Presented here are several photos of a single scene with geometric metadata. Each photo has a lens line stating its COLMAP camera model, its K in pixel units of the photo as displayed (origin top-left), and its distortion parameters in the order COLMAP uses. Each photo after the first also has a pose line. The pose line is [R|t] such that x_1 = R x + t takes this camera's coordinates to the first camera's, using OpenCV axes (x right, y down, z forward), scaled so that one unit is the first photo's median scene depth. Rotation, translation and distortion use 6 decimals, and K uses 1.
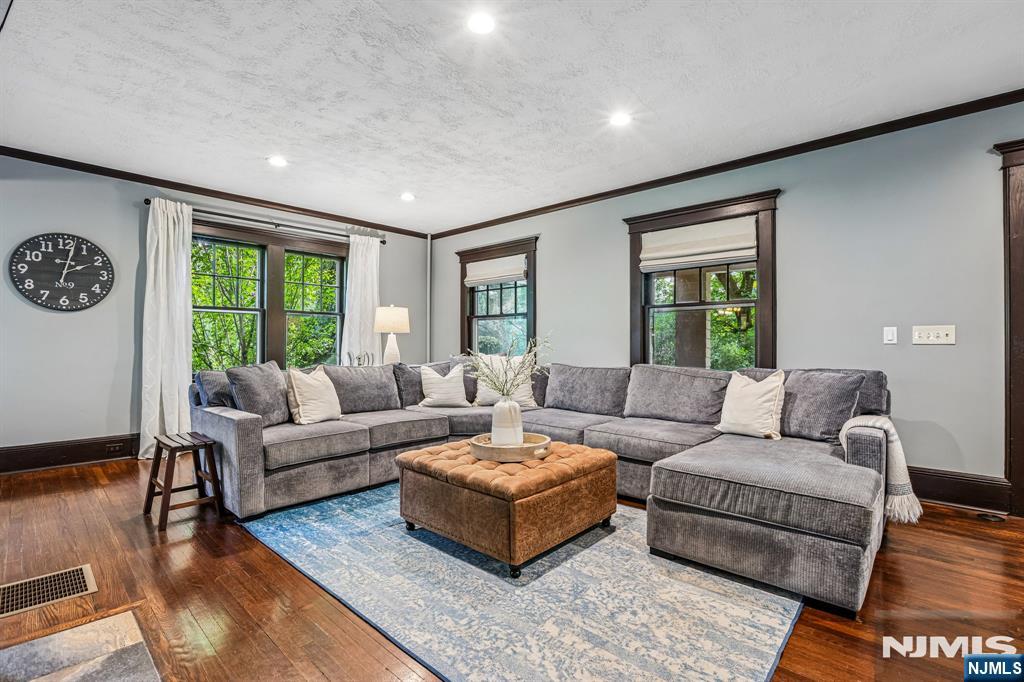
lens RADIAL K [[471.6, 0, 509.2], [0, 471.6, 343.0], [0, 0, 1]] dist [-0.036660, 0.009490]
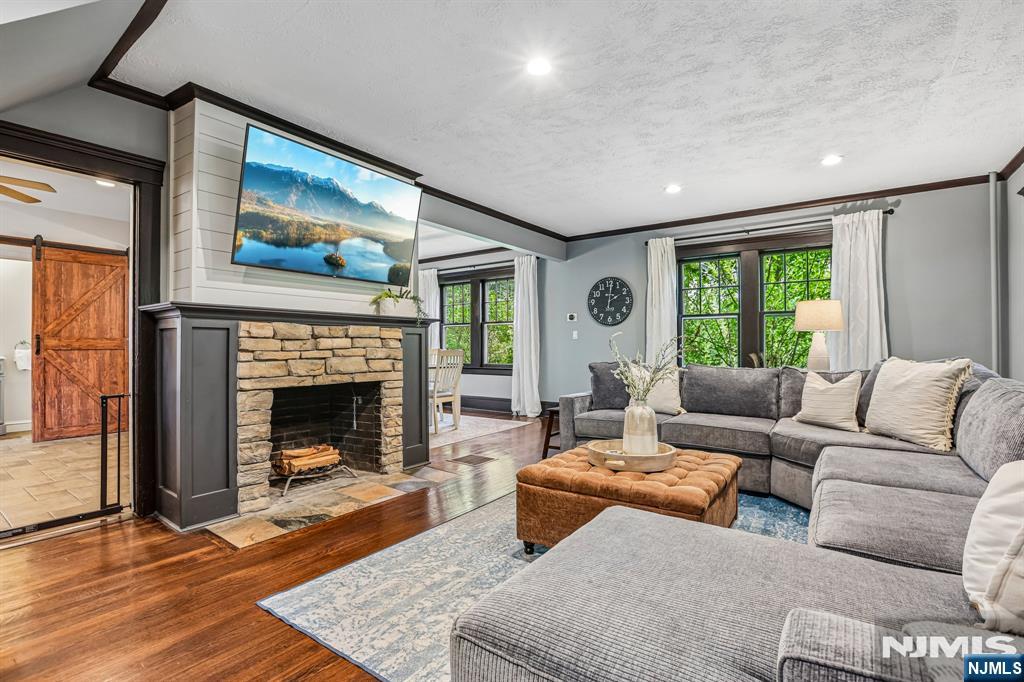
lens RADIAL K [[471.6, 0, 507.0], [0, 471.6, 341.8], [0, 0, 1]] dist [-0.036660, 0.009490]
pose [[0.120481, -0.011785, -0.992646, 0.639731], [0.003526, 0.999928, -0.011443, 0.004917], [0.992709, -0.002122, 0.120514, 0.464823]]
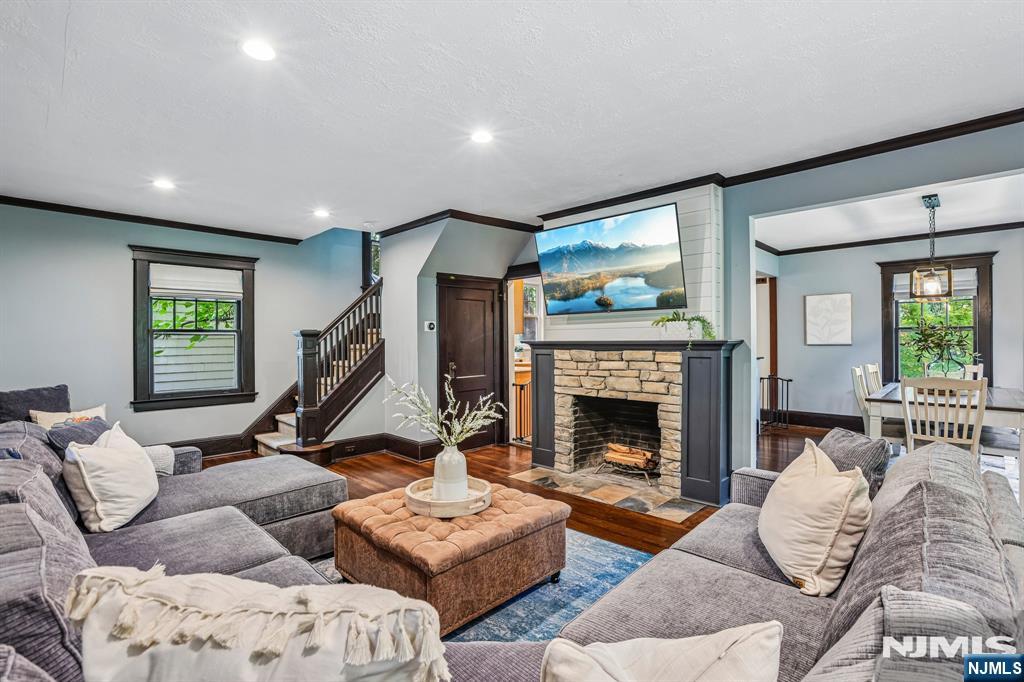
lens RADIAL K [[471.6, 0, 509.6], [0, 471.6, 325.4], [0, 0, 1]] dist [-0.036660, 0.009490]
pose [[-0.999714, 0.004886, 0.023392, -0.063987], [0.004088, 0.999412, -0.034049, -0.060642], [-0.023545, -0.033944, -0.999146, 1.361029]]
